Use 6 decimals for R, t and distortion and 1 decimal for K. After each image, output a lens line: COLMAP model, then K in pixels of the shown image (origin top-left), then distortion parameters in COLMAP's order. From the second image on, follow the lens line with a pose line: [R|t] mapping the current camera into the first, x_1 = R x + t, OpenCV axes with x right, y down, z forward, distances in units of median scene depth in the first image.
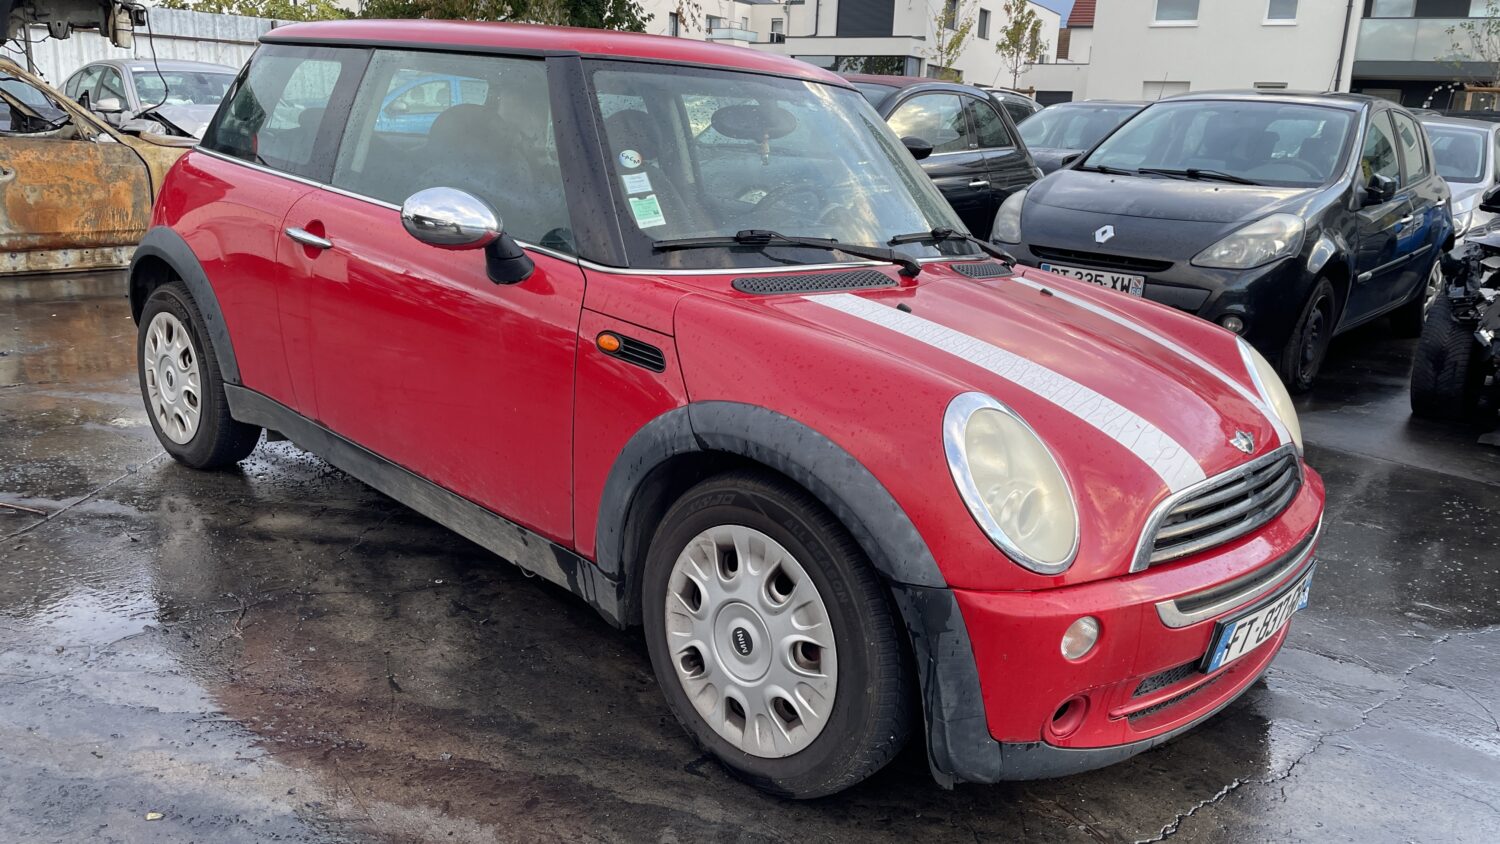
lens RADIAL K [[1121.3, 0, 731.9], [0, 1121.3, 413.7], [0, 0, 1]] dist [0.083846, -0.099145]
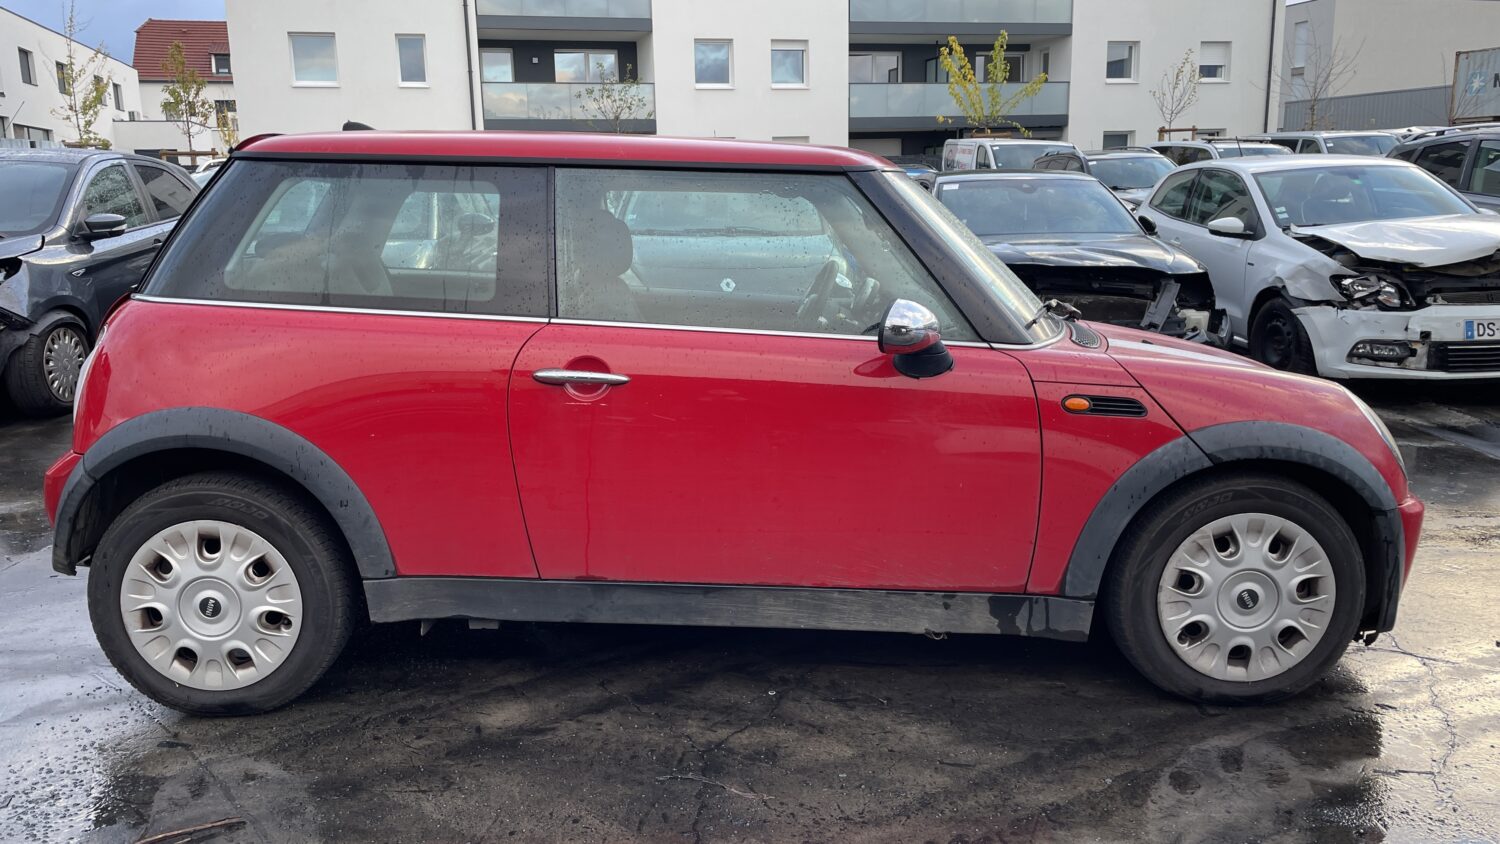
lens RADIAL K [[1121.3, 0, 731.9], [0, 1121.3, 413.7], [0, 0, 1]] dist [0.083846, -0.099145]
pose [[0.729549, -0.188460, 0.657451, -1.191983], [0.217481, 0.975315, 0.038246, -0.182495], [-0.648429, 0.115081, 0.752526, 0.333874]]
